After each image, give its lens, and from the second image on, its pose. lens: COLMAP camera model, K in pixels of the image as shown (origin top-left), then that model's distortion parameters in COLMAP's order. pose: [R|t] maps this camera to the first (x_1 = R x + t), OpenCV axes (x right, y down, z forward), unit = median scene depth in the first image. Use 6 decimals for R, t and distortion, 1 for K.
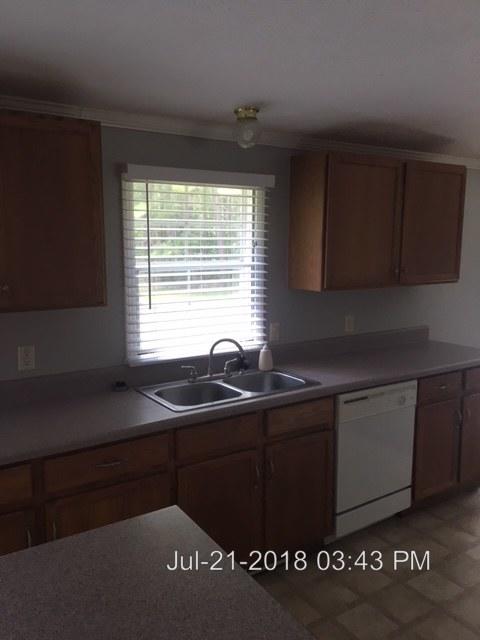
lens RADIAL K [[543.4, 0, 240.1], [0, 543.4, 318.5], [0, 0, 1]] dist [0.008277, 0.000583]
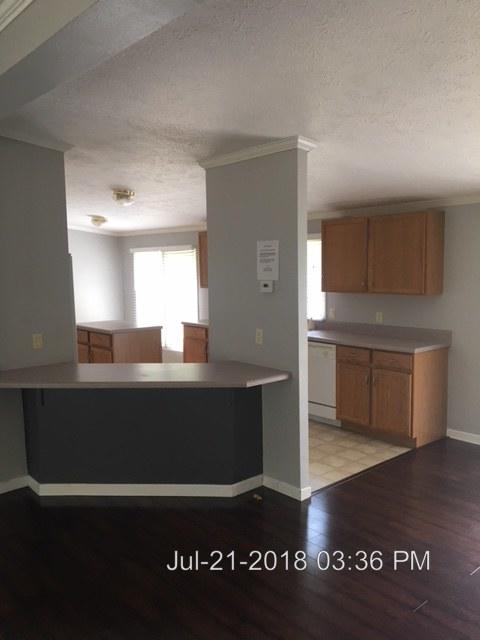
lens RADIAL K [[543.4, 0, 240.4], [0, 543.4, 320.4], [0, 0, 1]] dist [0.008277, 0.000583]
pose [[0.125225, 0.110524, -0.985953, 1.923758], [-0.119672, 0.988202, 0.095576, -0.093720], [0.984884, 0.106023, 0.136974, 0.426742]]
